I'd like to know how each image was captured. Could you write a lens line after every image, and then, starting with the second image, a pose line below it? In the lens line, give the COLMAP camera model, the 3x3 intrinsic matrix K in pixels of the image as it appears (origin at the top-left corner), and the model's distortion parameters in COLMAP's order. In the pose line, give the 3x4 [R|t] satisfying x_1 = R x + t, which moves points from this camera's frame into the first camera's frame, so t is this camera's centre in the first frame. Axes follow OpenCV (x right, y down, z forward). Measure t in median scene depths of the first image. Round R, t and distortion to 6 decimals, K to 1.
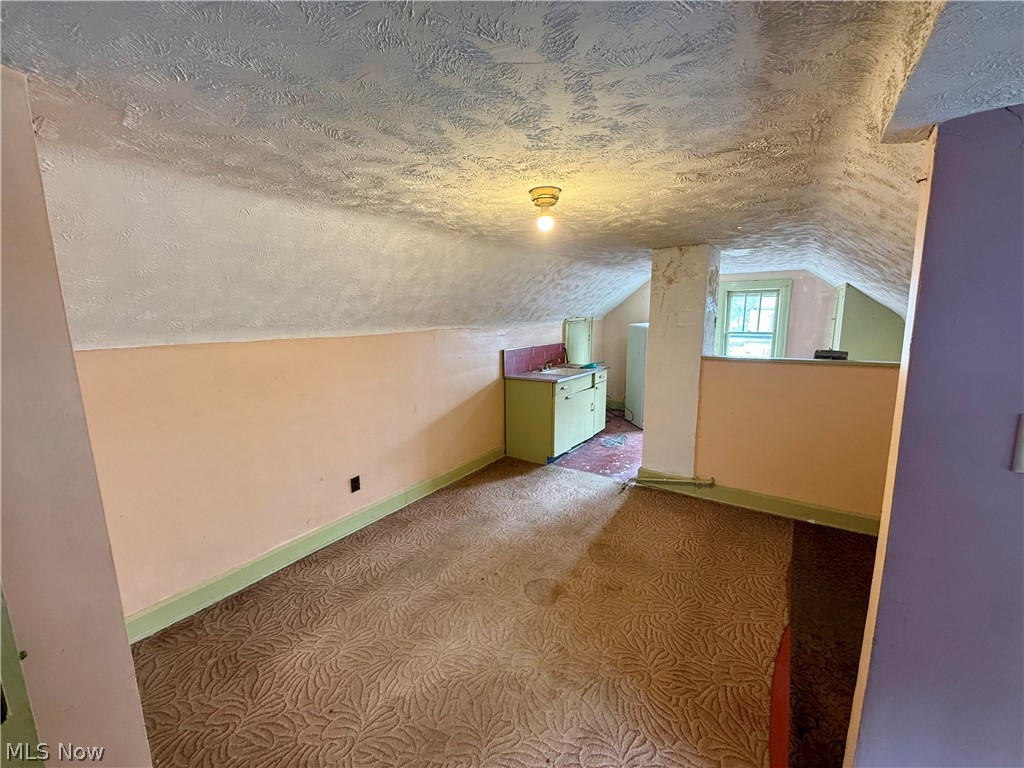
lens RADIAL K [[408.4, 0, 507.8], [0, 408.4, 384.3], [0, 0, 1]] dist [-0.001482, 0.000124]
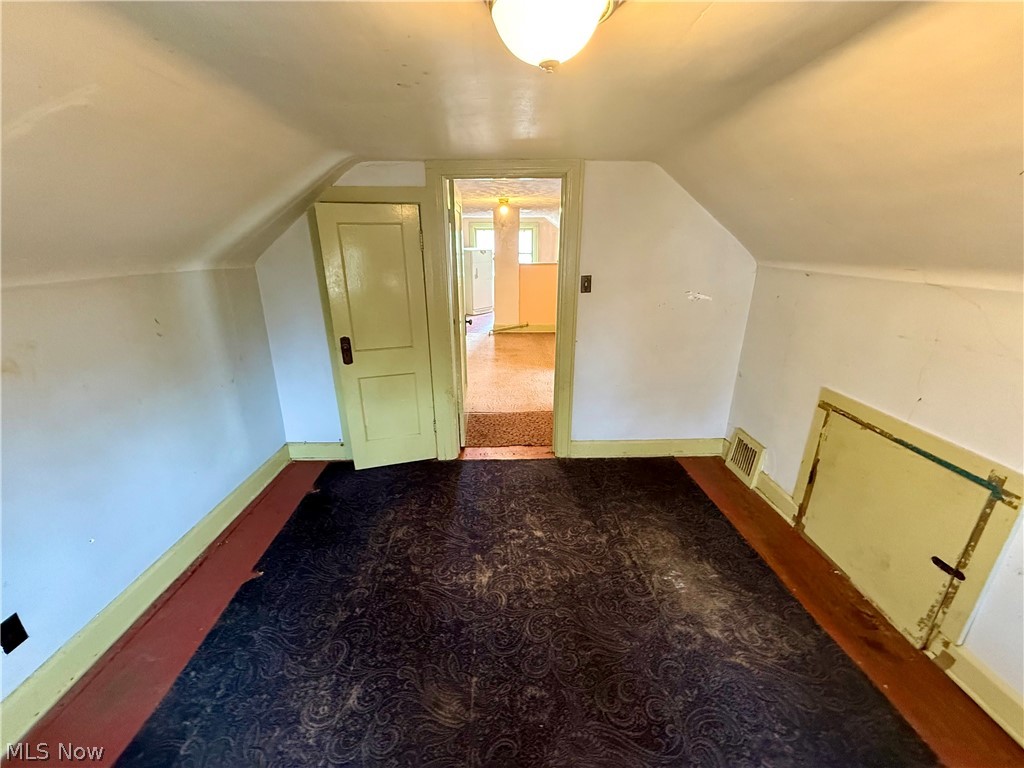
lens RADIAL K [[408.4, 0, 507.8], [0, 408.4, 384.3], [0, 0, 1]] dist [-0.001482, 0.000124]
pose [[0.816693, -0.184057, 0.546933, -1.303393], [0.087554, 0.976320, 0.197820, 0.182371], [-0.570392, -0.113671, 0.813469, -1.163483]]
